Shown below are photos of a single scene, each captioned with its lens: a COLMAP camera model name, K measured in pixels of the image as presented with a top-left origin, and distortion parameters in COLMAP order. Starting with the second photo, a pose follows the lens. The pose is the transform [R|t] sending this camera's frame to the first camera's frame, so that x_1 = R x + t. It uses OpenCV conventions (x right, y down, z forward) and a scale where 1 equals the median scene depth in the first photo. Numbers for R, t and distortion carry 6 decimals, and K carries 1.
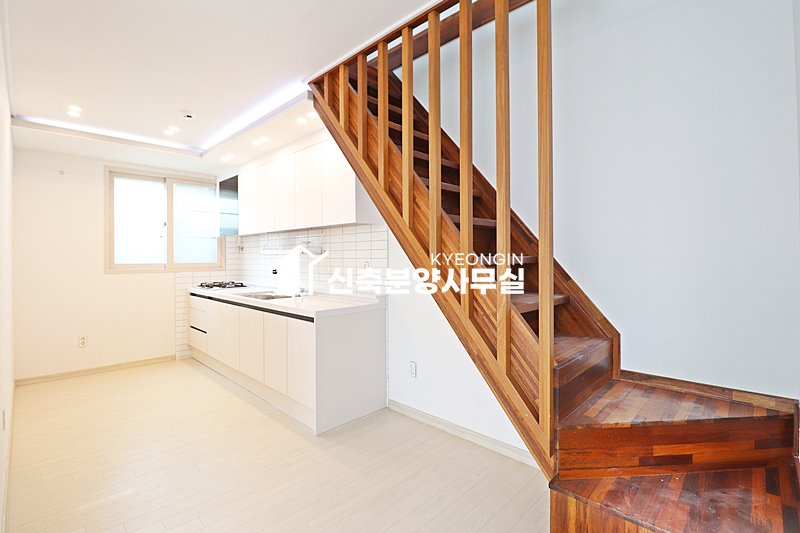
lens RADIAL K [[368.4, 0, 400.4], [0, 368.4, 256.1], [0, 0, 1]] dist [-0.001015, -0.012127]
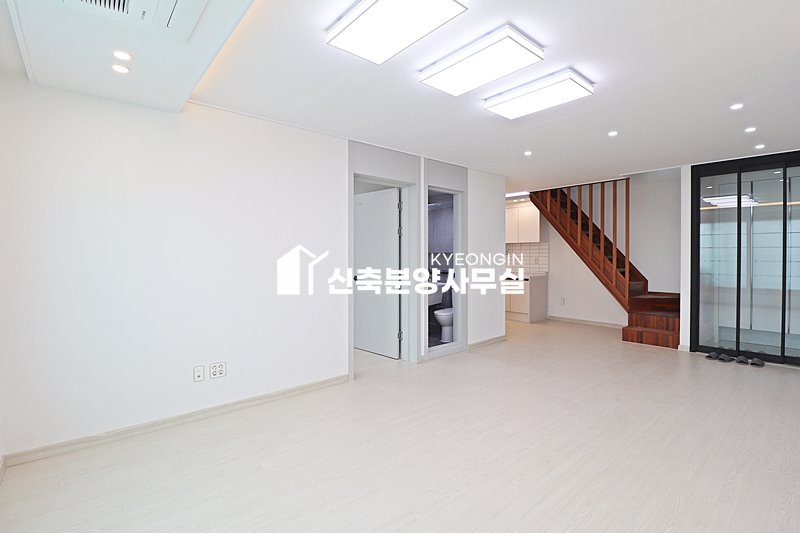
lens RADIAL K [[369.7, 0, 399.0], [0, 369.7, 259.9], [0, 0, 1]] dist [0.002209, -0.013168]
pose [[0.996114, 0.000163, -0.088078, -1.205679], [0.001565, 0.999808, 0.019548, -0.031824], [0.088064, -0.019610, 0.995922, -2.250761]]
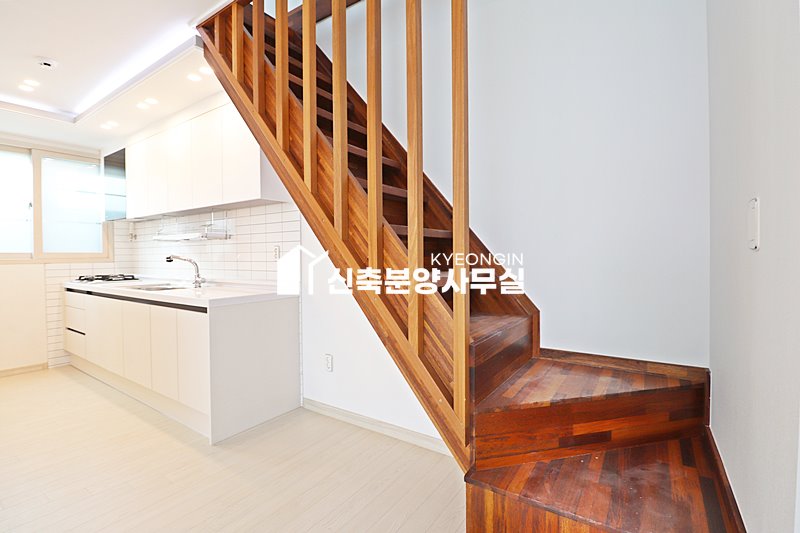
lens RADIAL K [[369.7, 0, 399.0], [0, 369.7, 259.9], [0, 0, 1]] dist [0.002209, -0.013168]
pose [[0.984904, -0.005549, 0.173013, 0.068885], [0.003200, 0.999899, 0.013854, 0.061442], [-0.173072, -0.013091, 0.984822, 0.112794]]
